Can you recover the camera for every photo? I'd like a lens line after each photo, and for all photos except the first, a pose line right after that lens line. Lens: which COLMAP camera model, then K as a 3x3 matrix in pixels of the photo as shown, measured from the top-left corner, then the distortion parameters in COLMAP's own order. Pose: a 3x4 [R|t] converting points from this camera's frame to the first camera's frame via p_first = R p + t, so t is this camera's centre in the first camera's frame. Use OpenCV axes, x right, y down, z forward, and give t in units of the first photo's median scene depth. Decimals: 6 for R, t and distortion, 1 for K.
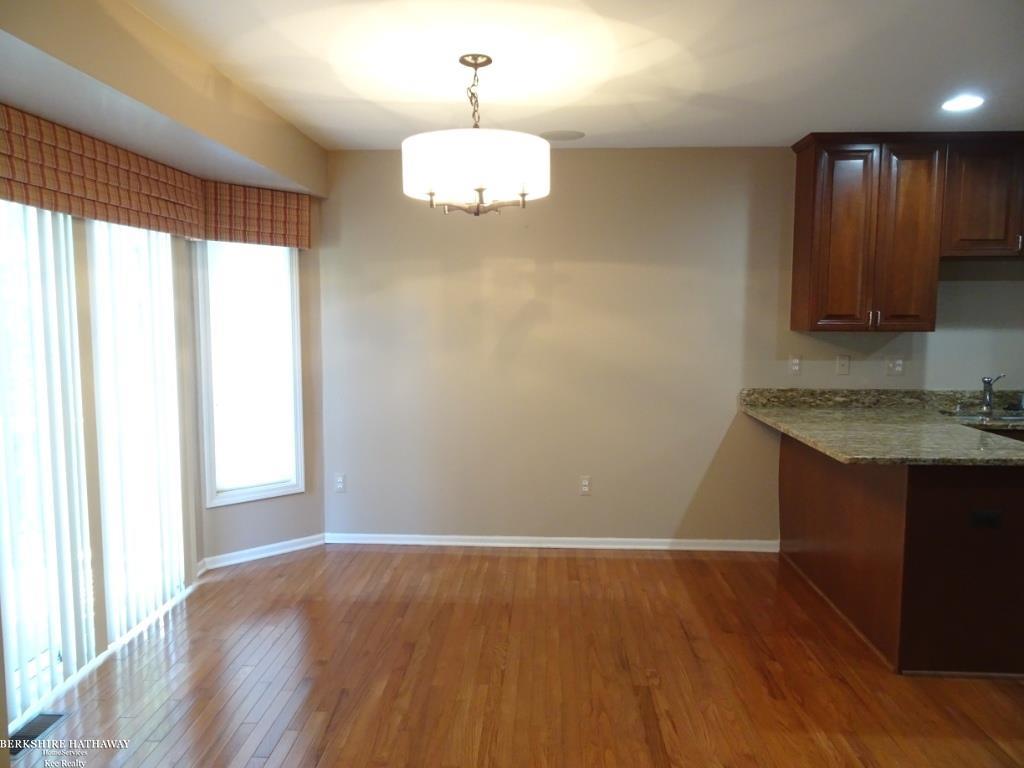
lens RADIAL K [[722.2, 0, 514.3], [0, 722.2, 378.7], [0, 0, 1]] dist [0.002473, -0.011015]
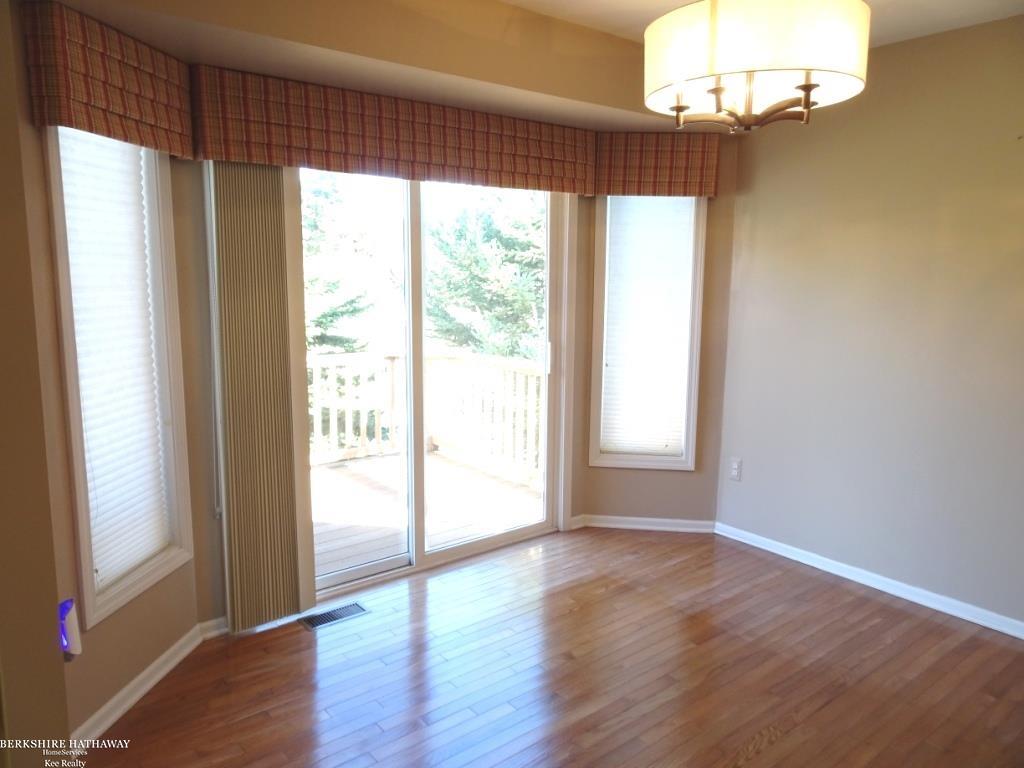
lens RADIAL K [[722.2, 0, 511.4], [0, 722.2, 380.7], [0, 0, 1]] dist [0.002473, -0.011015]
pose [[0.662341, 0.118907, -0.739707, 0.235634], [-0.077255, 0.992902, 0.090433, -0.021405], [0.745209, -0.002751, 0.666825, 0.252631]]
